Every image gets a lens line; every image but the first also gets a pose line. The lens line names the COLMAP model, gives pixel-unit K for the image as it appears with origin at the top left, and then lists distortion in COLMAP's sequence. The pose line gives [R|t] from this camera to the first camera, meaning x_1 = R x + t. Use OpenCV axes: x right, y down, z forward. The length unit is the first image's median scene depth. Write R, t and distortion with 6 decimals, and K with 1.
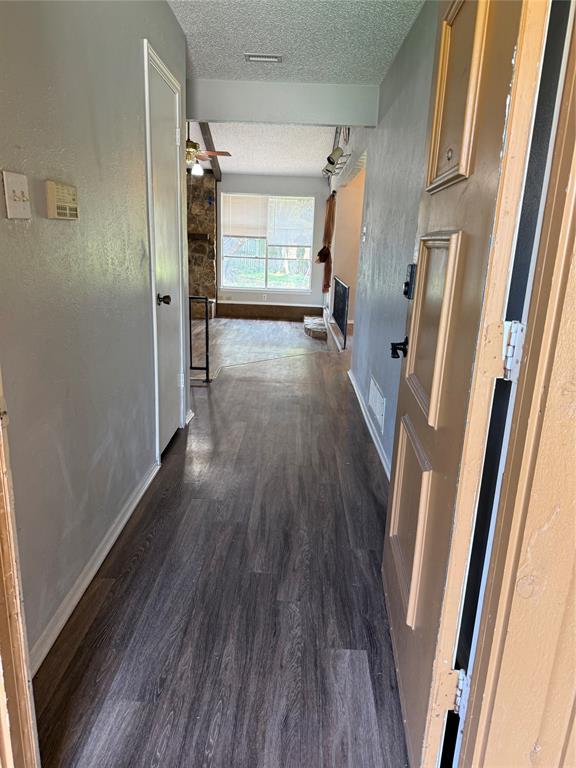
lens RADIAL K [[544.2, 0, 290.1], [0, 544.2, 403.3], [0, 0, 1]] dist [0.088551, -0.106700]
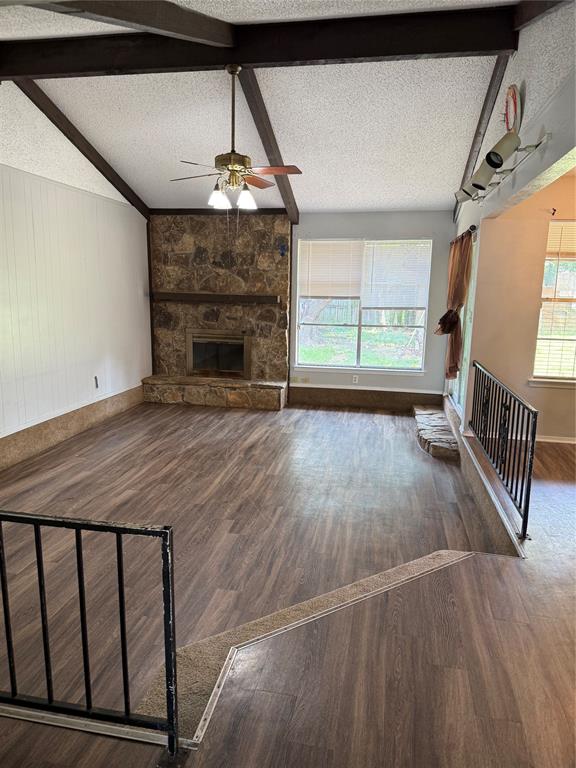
lens RADIAL K [[534.7, 0, 288.0], [0, 534.7, 385.4], [0, 0, 1]] dist [0.181528, -0.295835]
pose [[0.984700, 0.009877, -0.173977, -0.013830], [-0.029012, 0.993750, -0.107790, -0.124456], [0.171825, 0.111188, 0.978833, 0.350597]]
